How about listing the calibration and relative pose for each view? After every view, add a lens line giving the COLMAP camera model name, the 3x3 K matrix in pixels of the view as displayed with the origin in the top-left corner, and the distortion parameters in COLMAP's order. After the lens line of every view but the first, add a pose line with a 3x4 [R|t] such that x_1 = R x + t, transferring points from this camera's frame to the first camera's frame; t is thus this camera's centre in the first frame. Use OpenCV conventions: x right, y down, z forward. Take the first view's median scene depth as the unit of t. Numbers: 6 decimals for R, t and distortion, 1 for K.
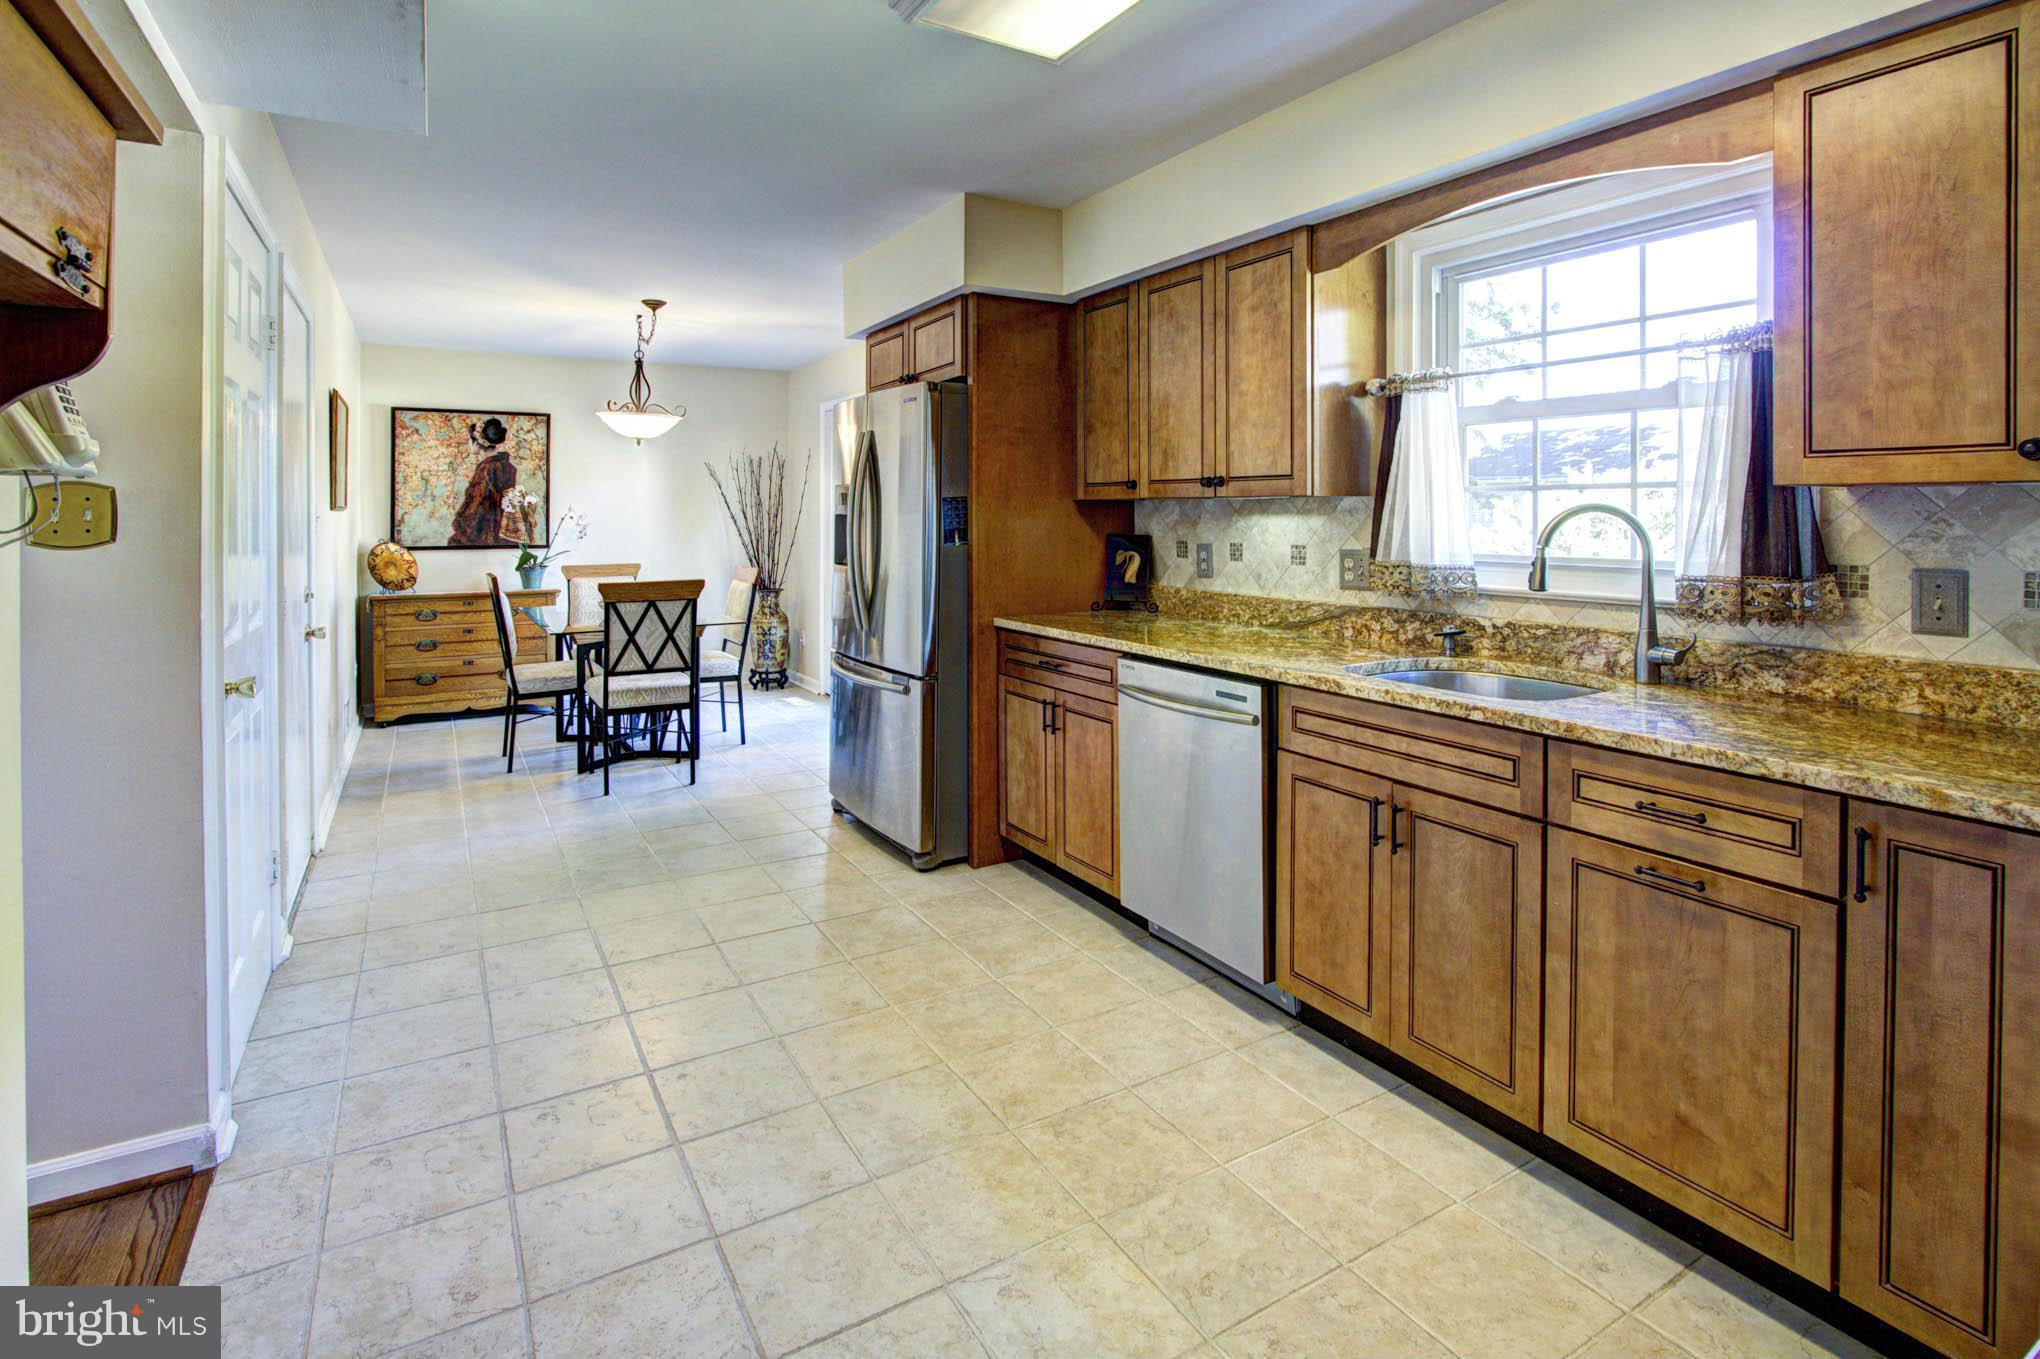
lens RADIAL K [[981.8, 0, 1020.0], [0, 981.8, 679.5], [0, 0, 1]] dist [-0.011678, -0.000229]
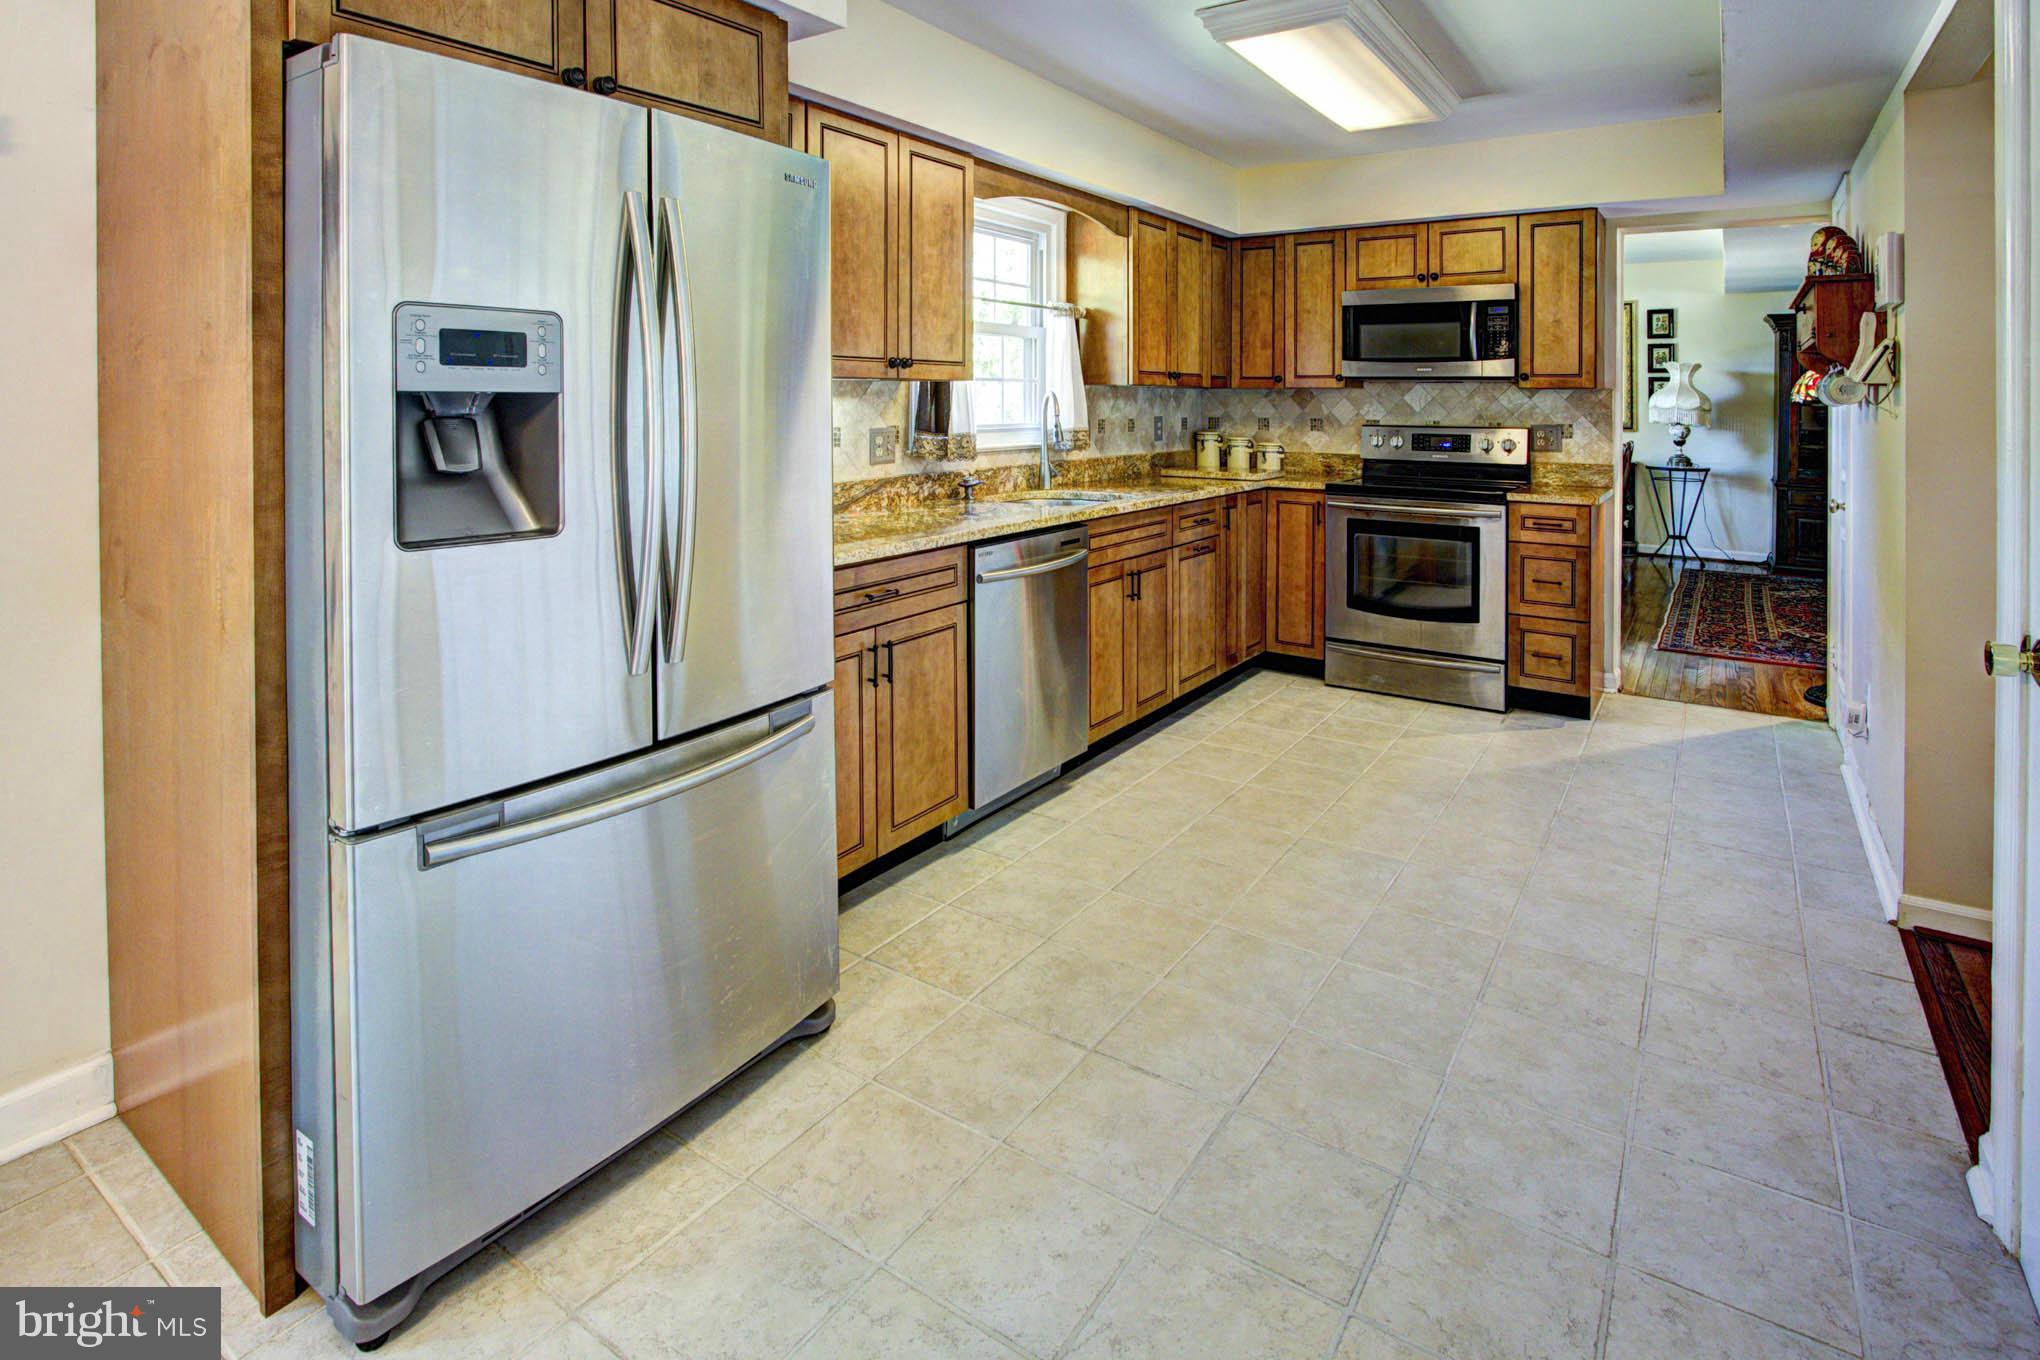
lens RADIAL K [[1005.5, 0, 1025.2], [0, 1005.5, 571.3], [0, 0, 1]] dist [-0.018195, -0.000108]
pose [[-0.416048, -0.151951, 0.896557, -0.950294], [0.150464, 0.960846, 0.232670, -0.264043], [-0.896808, 0.231702, -0.376895, 1.602988]]
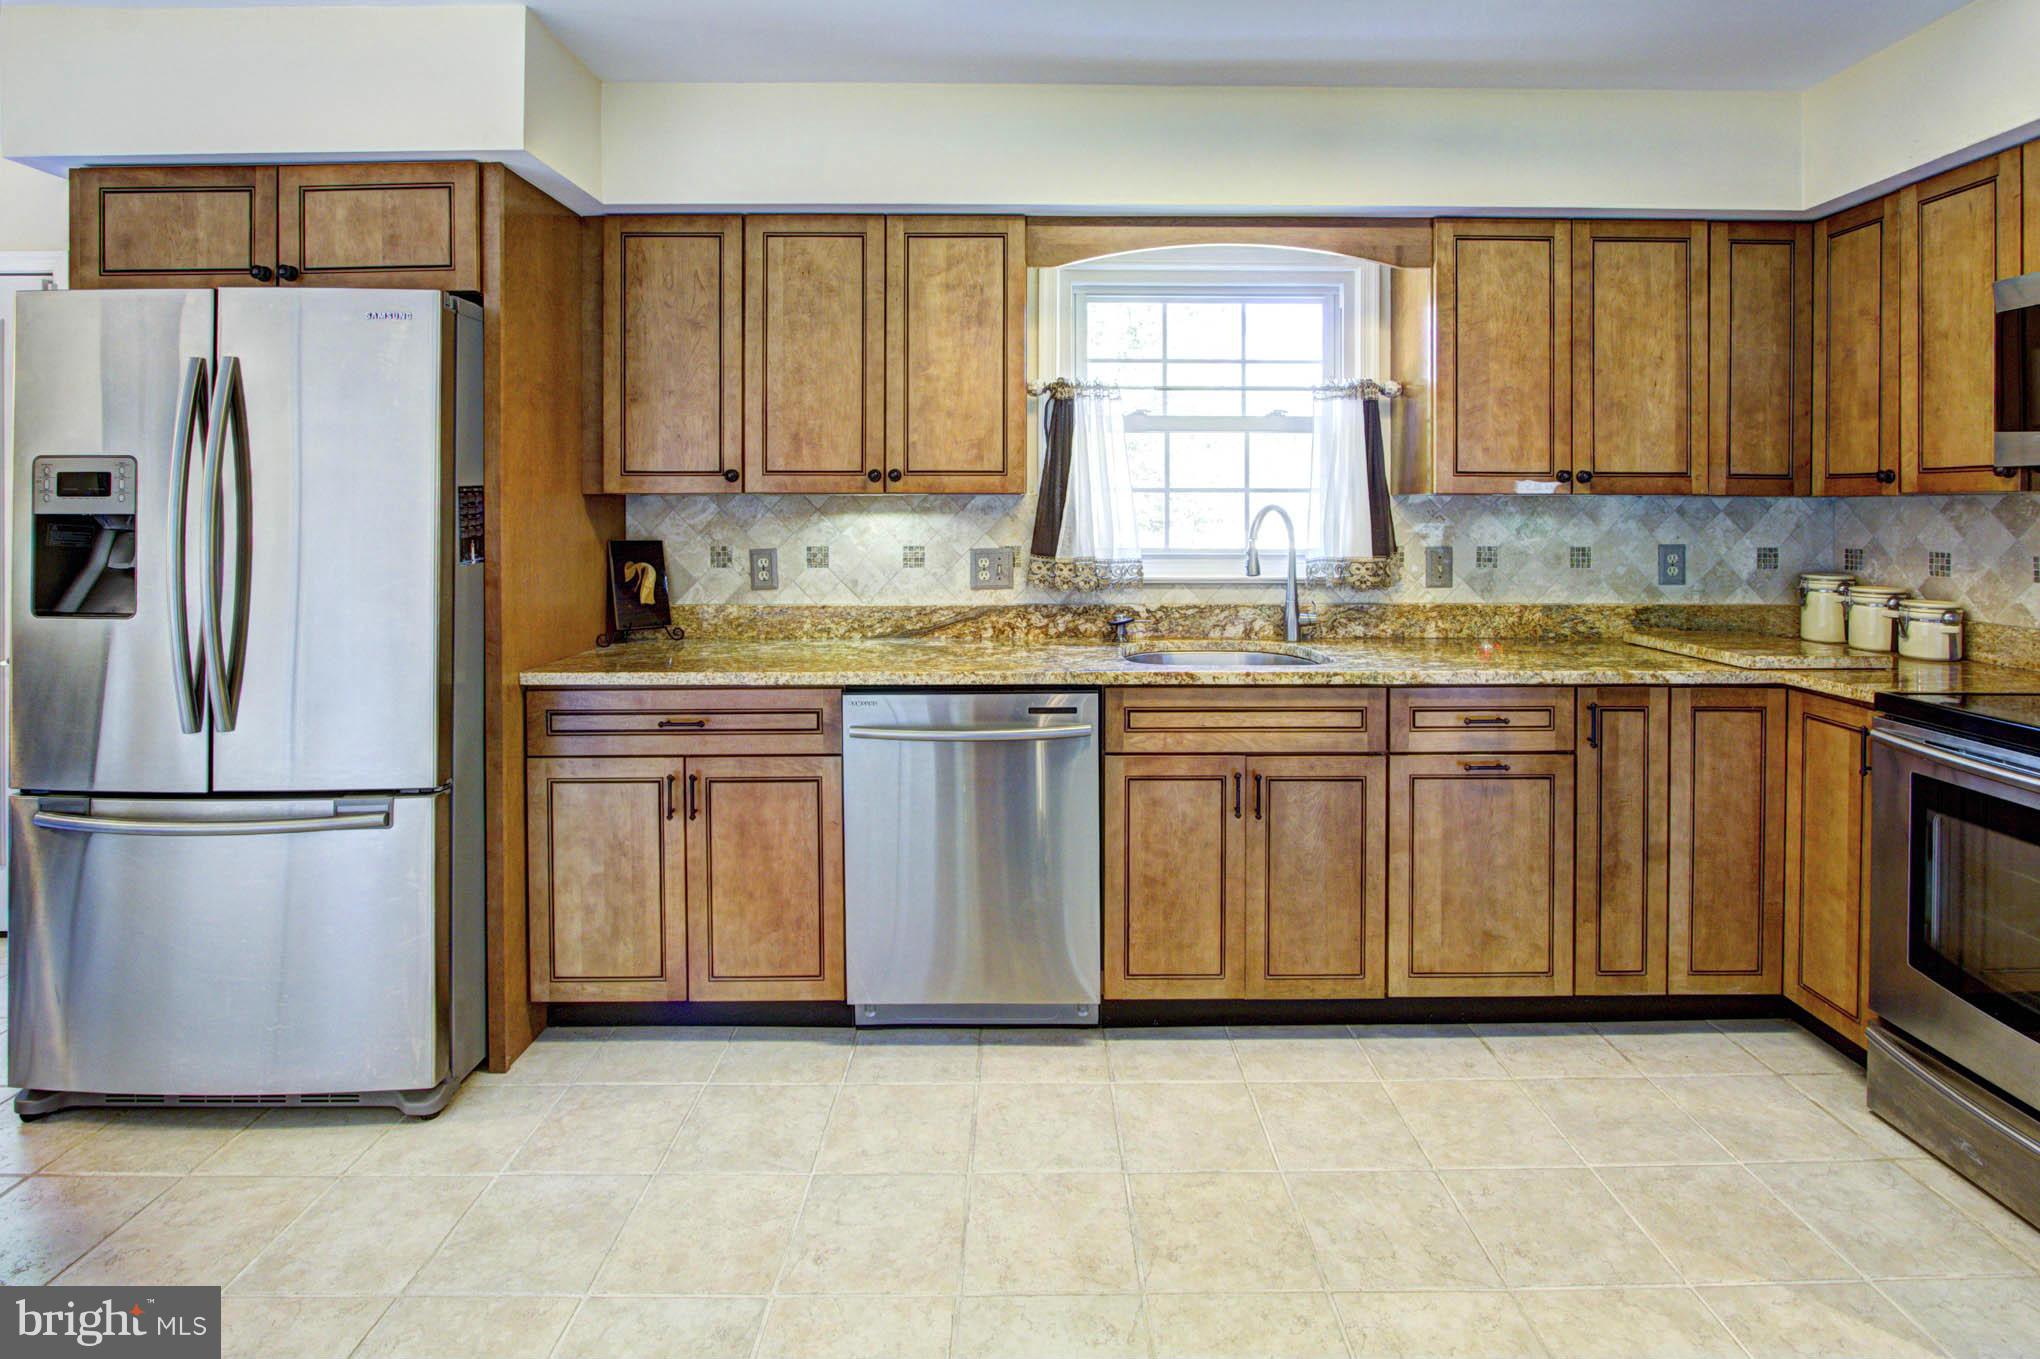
lens RADIAL K [[995.8, 0, 1041.2], [0, 995.8, 640.9], [0, 0, 1]] dist [-0.013130, 0.000207]
pose [[0.499710, -0.109323, 0.859266, -0.606301], [0.143218, 0.988778, 0.042511, -0.091736], [-0.854271, 0.101819, 0.509759, 0.549040]]
